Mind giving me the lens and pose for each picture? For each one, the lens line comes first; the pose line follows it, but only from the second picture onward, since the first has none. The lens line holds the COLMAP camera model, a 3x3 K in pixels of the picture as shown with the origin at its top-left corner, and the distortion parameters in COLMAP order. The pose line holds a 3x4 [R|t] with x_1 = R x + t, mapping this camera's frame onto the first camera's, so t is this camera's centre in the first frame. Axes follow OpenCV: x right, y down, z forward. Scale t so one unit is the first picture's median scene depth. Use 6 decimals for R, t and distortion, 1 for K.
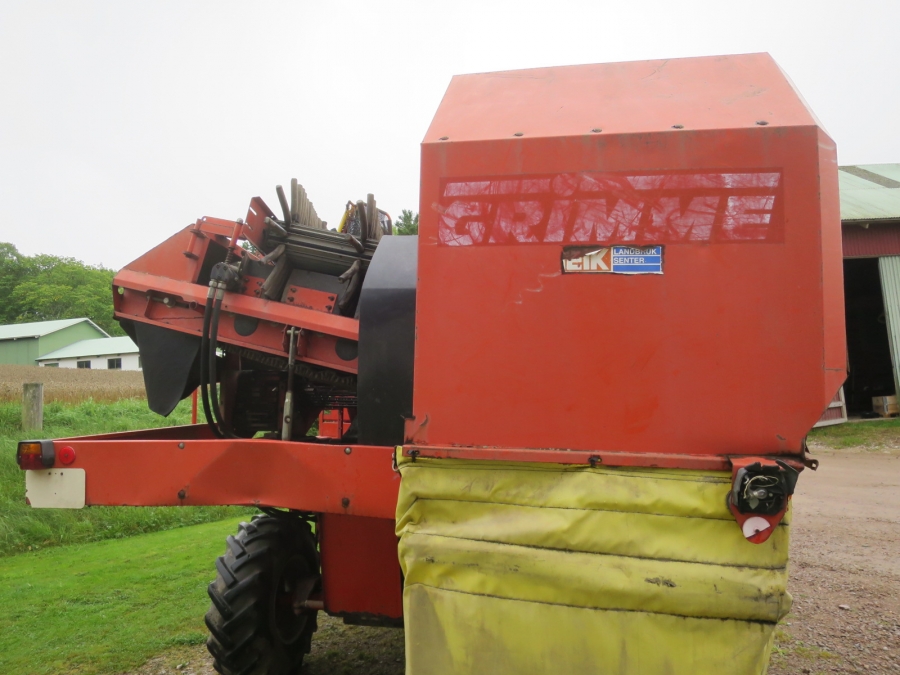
lens RADIAL K [[644.0, 0, 450.6], [0, 644.0, 337.2], [0, 0, 1]] dist [-0.053821, 0.011848]
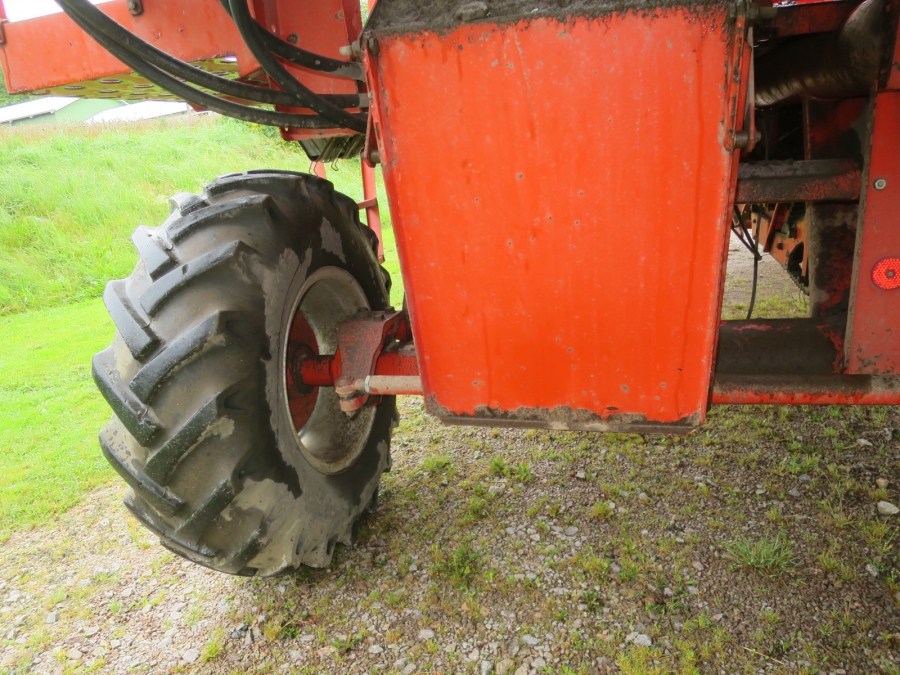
lens RADIAL K [[644.0, 0, 451.3], [0, 644.0, 335.8], [0, 0, 1]] dist [-0.053821, 0.011848]
pose [[0.994389, -0.063005, -0.084980, -0.149688], [0.090026, 0.925853, 0.367004, 0.267178], [0.055556, -0.372595, 0.926329, 0.685617]]
